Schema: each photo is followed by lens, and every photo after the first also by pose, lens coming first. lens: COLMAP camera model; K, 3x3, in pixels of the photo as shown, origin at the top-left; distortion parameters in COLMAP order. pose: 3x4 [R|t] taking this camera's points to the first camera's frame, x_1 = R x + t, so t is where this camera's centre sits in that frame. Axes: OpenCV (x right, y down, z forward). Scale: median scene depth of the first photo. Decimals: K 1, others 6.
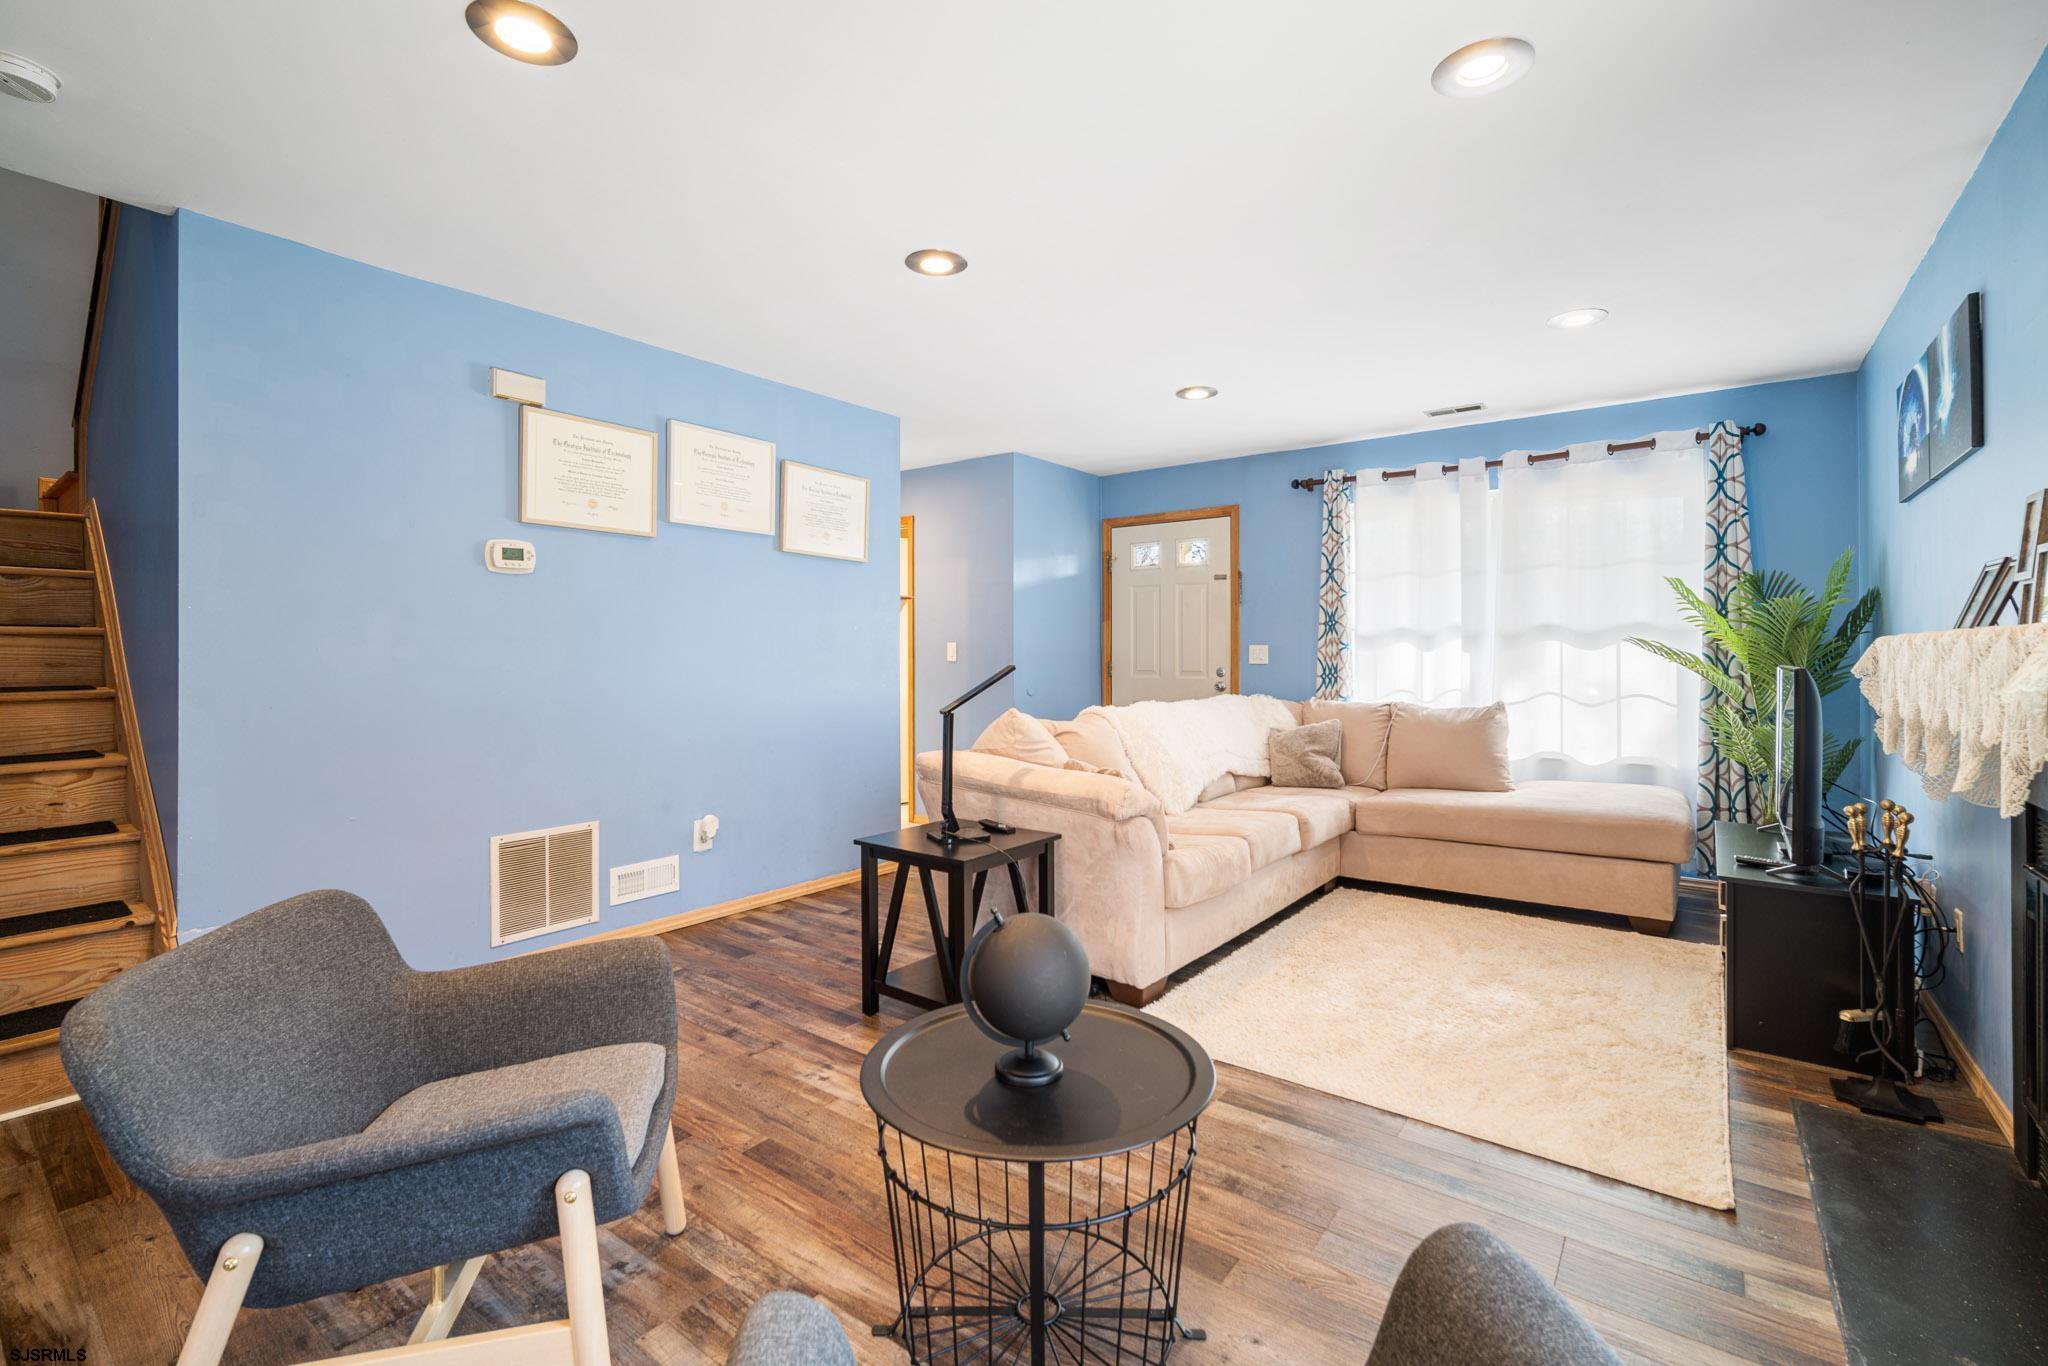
lens RADIAL K [[888.3, 0, 1022.4], [0, 888.3, 656.0], [0, 0, 1]] dist [-0.003178, 0.000722]
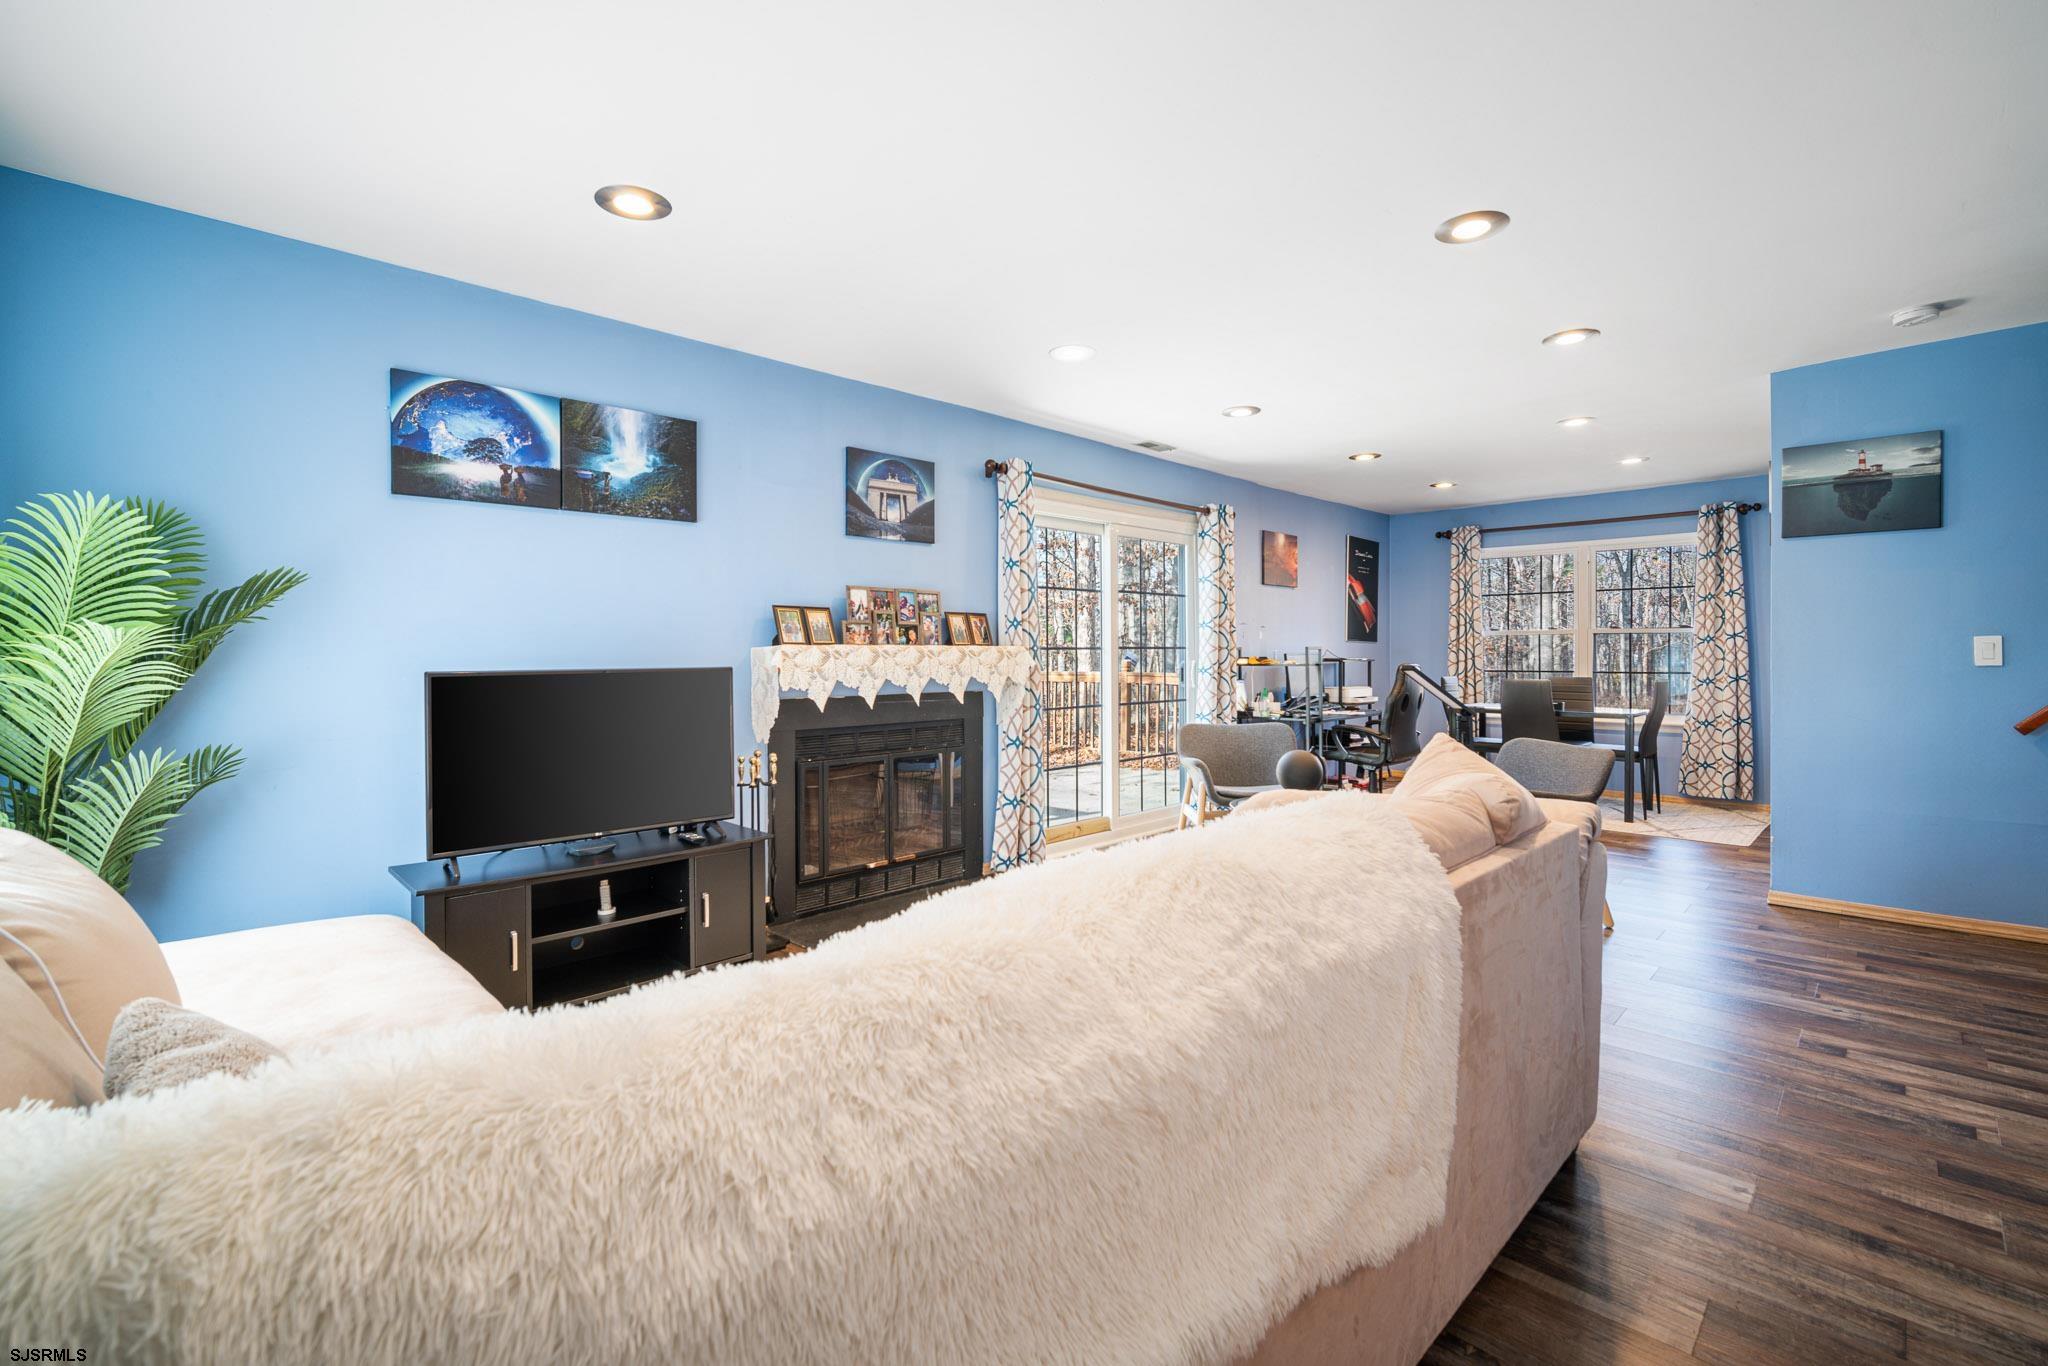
lens RADIAL K [[888.3, 0, 1022.4], [0, 888.3, 656.0], [0, 0, 1]] dist [-0.003178, 0.000722]
pose [[-0.988196, 0.006061, 0.153076, 0.148049], [0.006952, 0.999962, 0.005287, -0.003592], [-0.153038, 0.006289, -0.988200, 1.269802]]
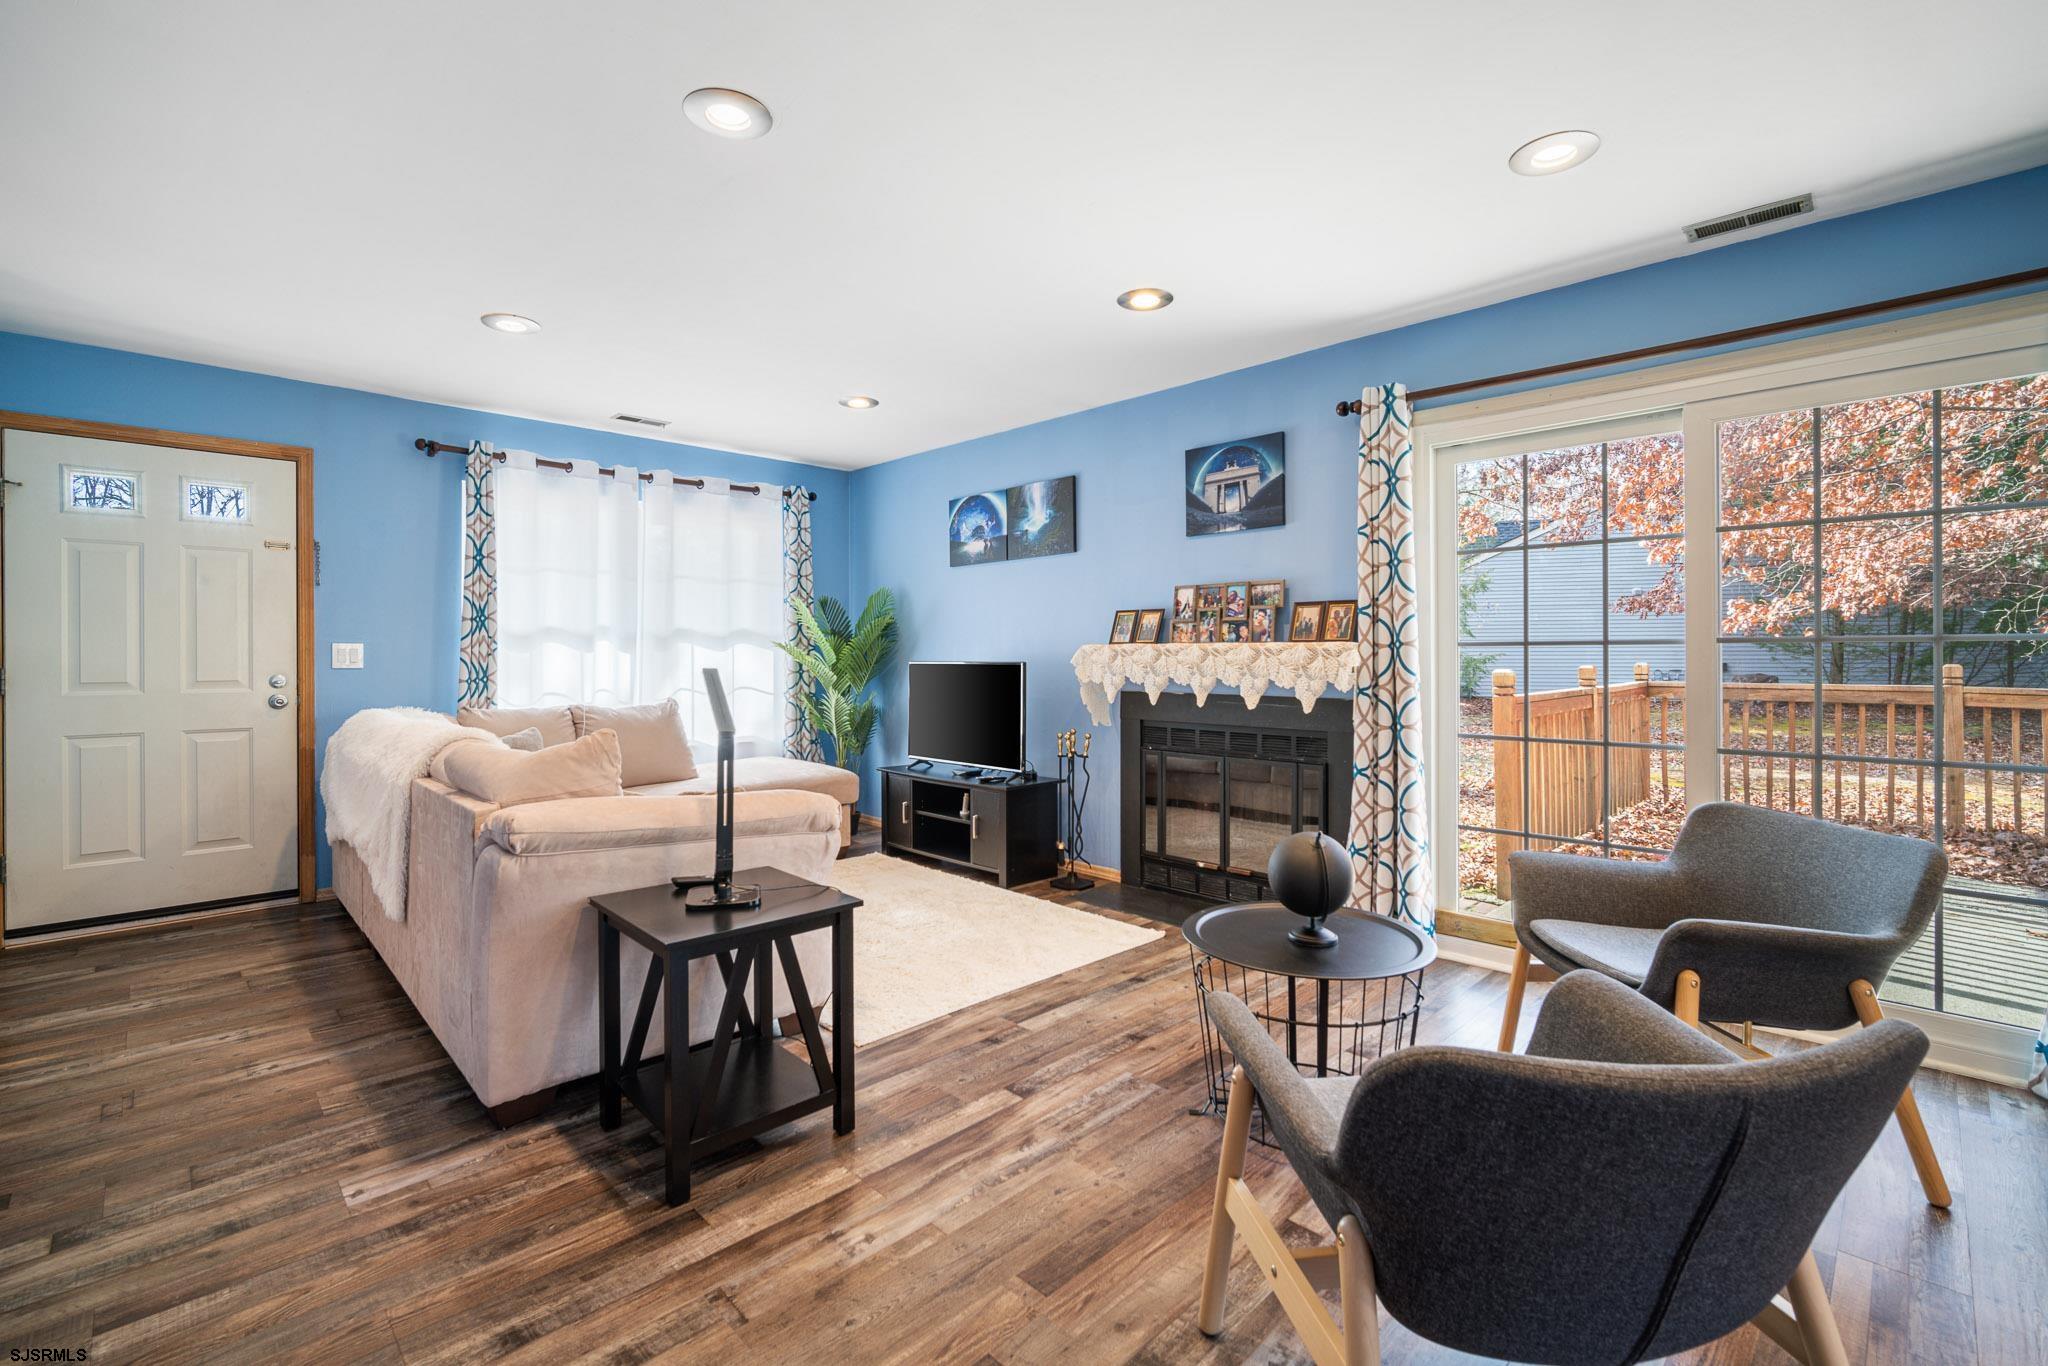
lens RADIAL K [[888.3, 0, 1022.4], [0, 888.3, 656.0], [0, 0, 1]] dist [-0.003178, 0.000722]
pose [[0.159710, -0.003249, 0.987159, -0.496897], [0.004333, 0.999987, 0.002590, -0.000905], [-0.987154, 0.003864, 0.159722, 0.410349]]
